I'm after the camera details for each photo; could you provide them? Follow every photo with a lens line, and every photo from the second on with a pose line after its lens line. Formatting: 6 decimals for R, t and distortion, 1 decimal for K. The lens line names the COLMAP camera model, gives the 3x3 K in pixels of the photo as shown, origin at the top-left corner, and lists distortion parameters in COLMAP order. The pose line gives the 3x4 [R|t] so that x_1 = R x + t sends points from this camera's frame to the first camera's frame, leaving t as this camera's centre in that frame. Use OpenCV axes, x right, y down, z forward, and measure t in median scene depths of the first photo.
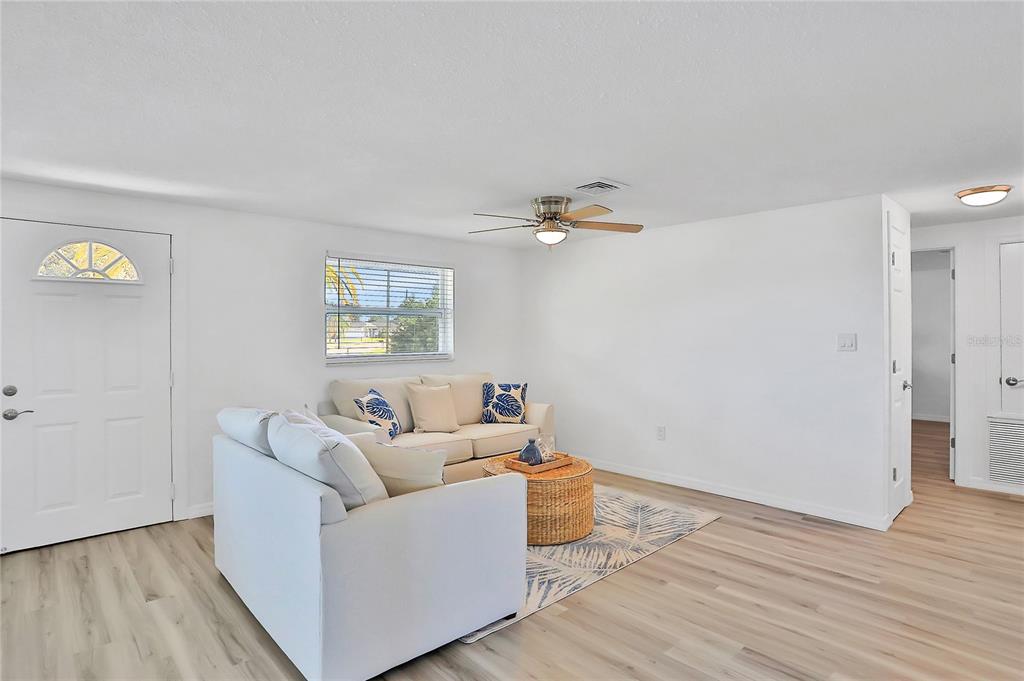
lens RADIAL K [[555.0, 0, 514.3], [0, 555.0, 329.3], [0, 0, 1]] dist [-0.074832, 0.046174]
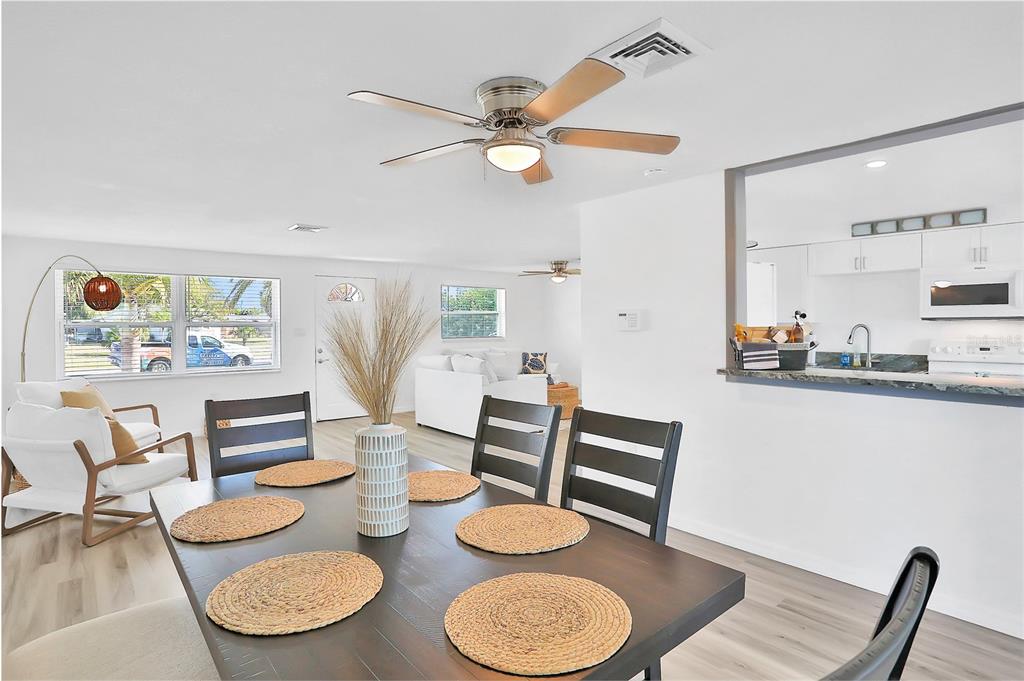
lens RADIAL K [[532.2, 0, 511.5], [0, 532.2, 324.0], [0, 0, 1]] dist [-0.036195, -0.000067]
pose [[0.998963, 0.003918, -0.045356, -0.020500], [-0.003584, 0.999966, 0.007452, -0.014611], [0.045383, -0.007282, 0.998943, -1.088618]]
